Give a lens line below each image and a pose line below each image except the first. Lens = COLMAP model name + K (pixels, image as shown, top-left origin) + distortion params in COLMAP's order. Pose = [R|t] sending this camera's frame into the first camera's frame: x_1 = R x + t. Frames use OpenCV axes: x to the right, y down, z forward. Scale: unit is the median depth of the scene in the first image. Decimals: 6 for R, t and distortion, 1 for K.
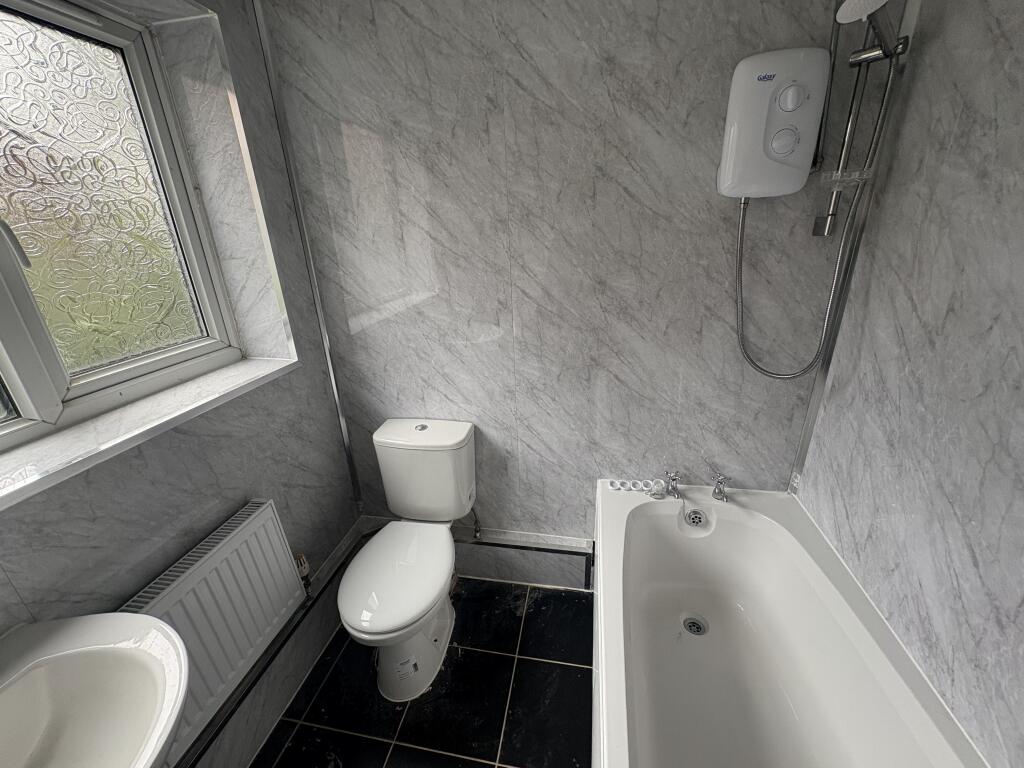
lens RADIAL K [[411.4, 0, 513.4], [0, 411.4, 385.4], [0, 0, 1]] dist [-0.000152, 0.000064]
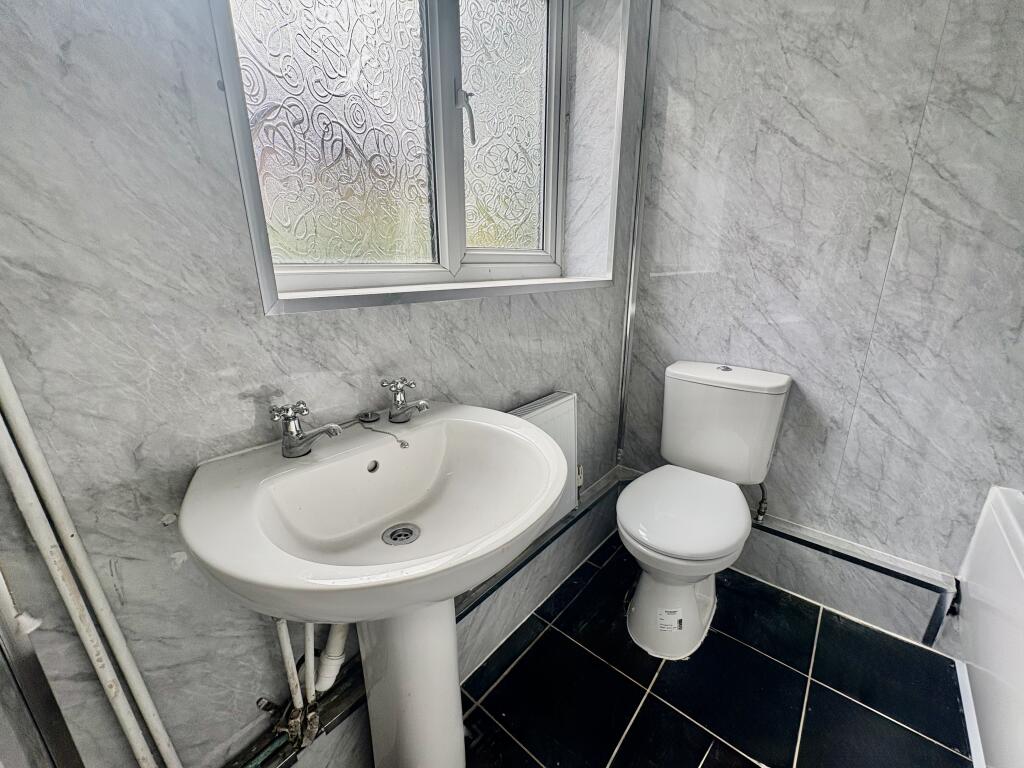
lens RADIAL K [[411.4, 0, 509.3], [0, 411.4, 384.3], [0, 0, 1]] dist [-0.000152, 0.000064]
pose [[0.862941, 0.169338, -0.476085, -0.206197], [-0.203864, 0.978766, -0.021384, 0.262252], [0.462355, 0.115510, 0.879139, 0.010070]]
